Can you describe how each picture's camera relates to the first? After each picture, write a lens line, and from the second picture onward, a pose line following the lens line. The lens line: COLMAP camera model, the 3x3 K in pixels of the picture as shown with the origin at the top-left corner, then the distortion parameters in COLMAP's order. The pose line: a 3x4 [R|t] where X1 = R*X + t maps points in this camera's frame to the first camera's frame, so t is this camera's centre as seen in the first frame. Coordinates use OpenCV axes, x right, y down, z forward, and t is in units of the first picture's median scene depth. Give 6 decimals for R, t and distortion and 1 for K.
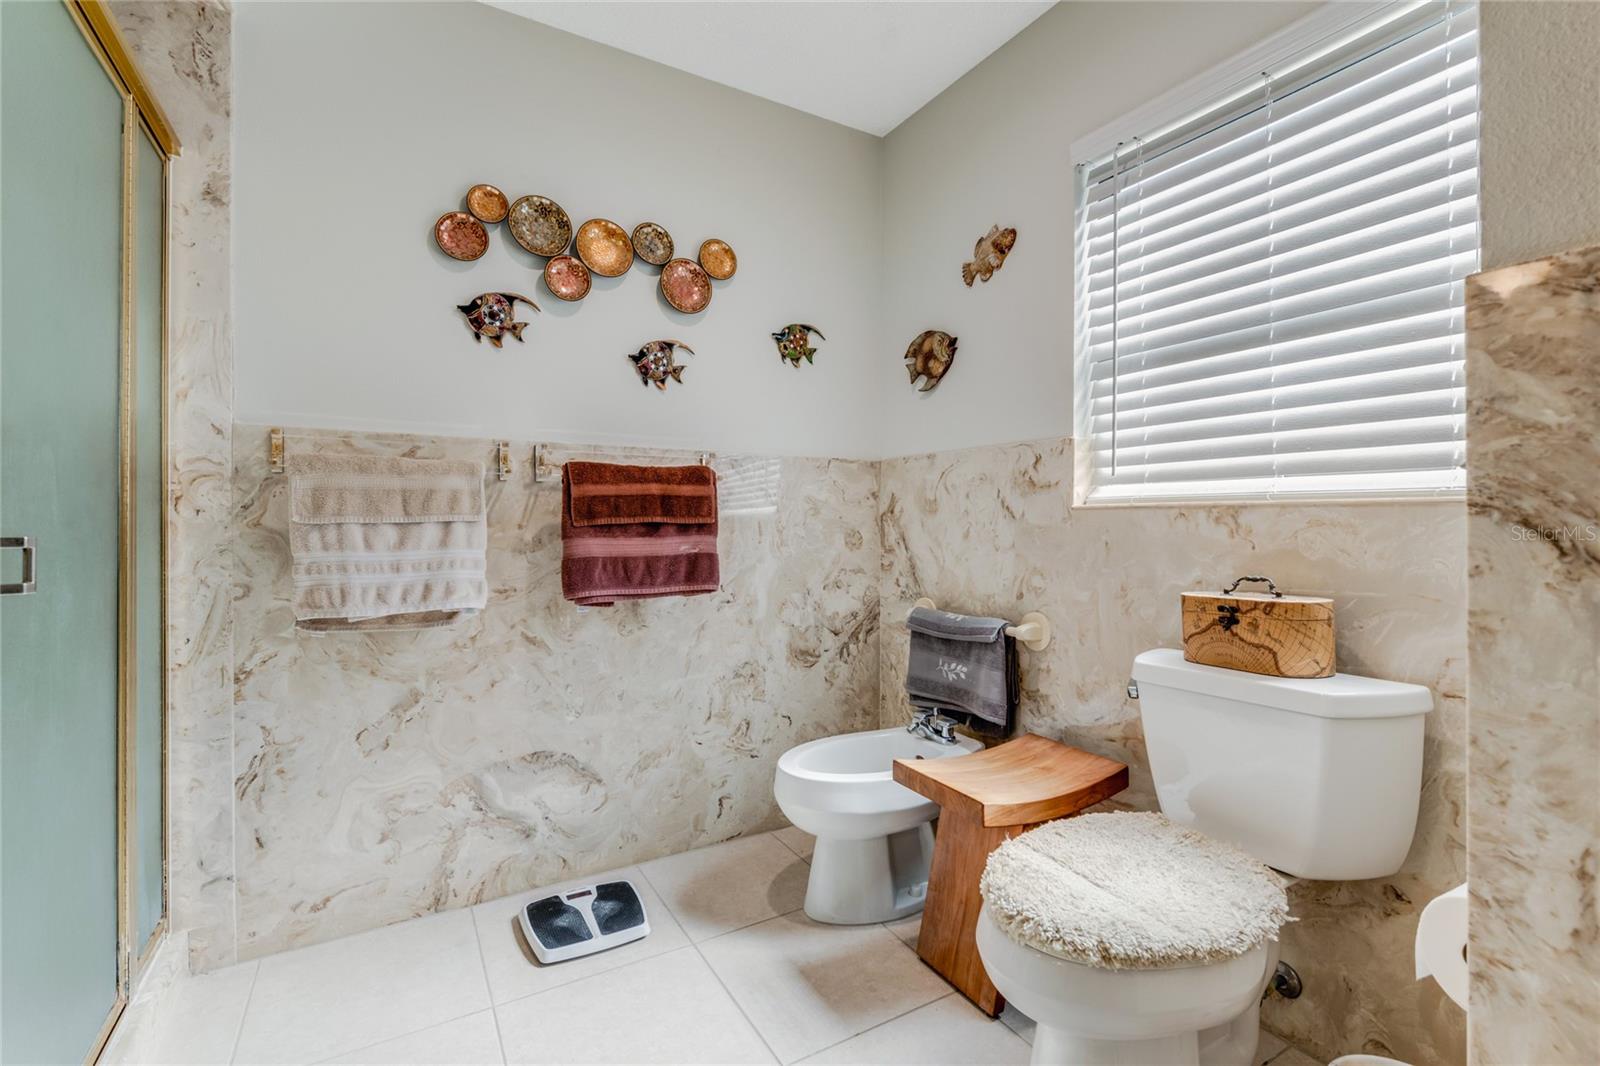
lens RADIAL K [[715.0, 0, 808.8], [0, 715.0, 524.0], [0, 0, 1]] dist [-0.000728, -0.000899]
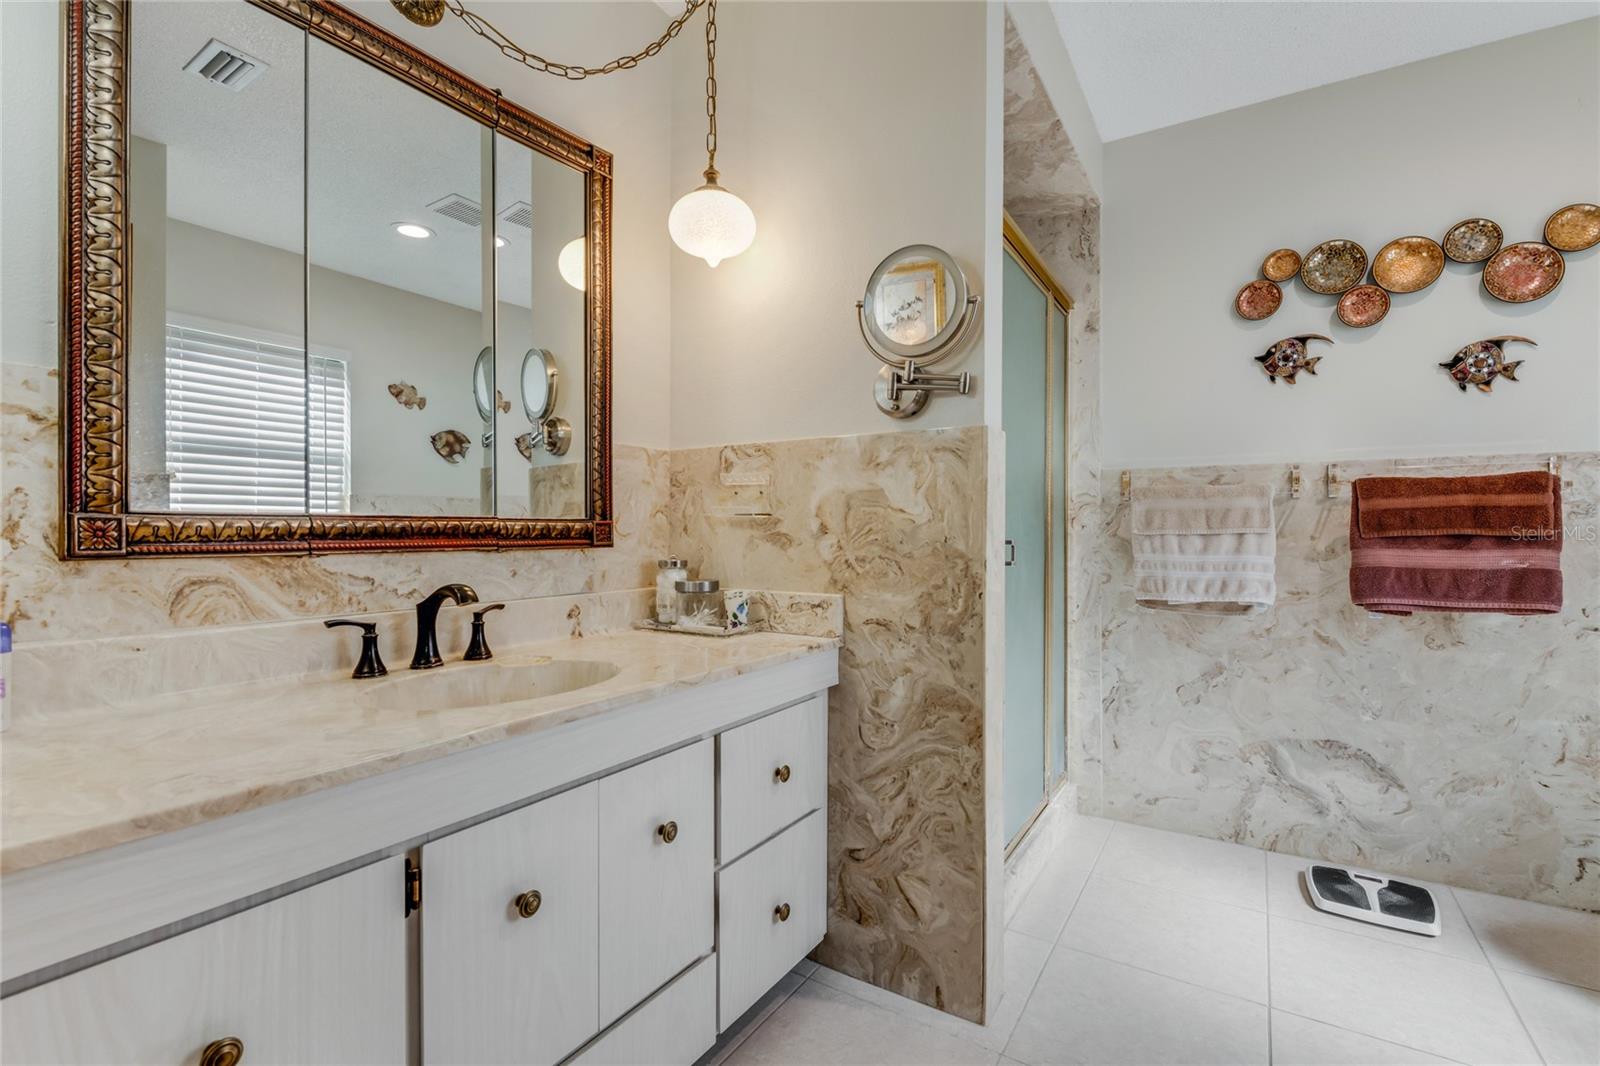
lens RADIAL K [[715.0, 0, 808.8], [0, 715.0, 524.0], [0, 0, 1]] dist [-0.000728, -0.000899]
pose [[0.462719, -0.009799, -0.886451, 0.241194], [-0.004240, 0.999903, -0.013267, 0.000234], [0.886495, 0.009898, 0.462632, -0.245960]]
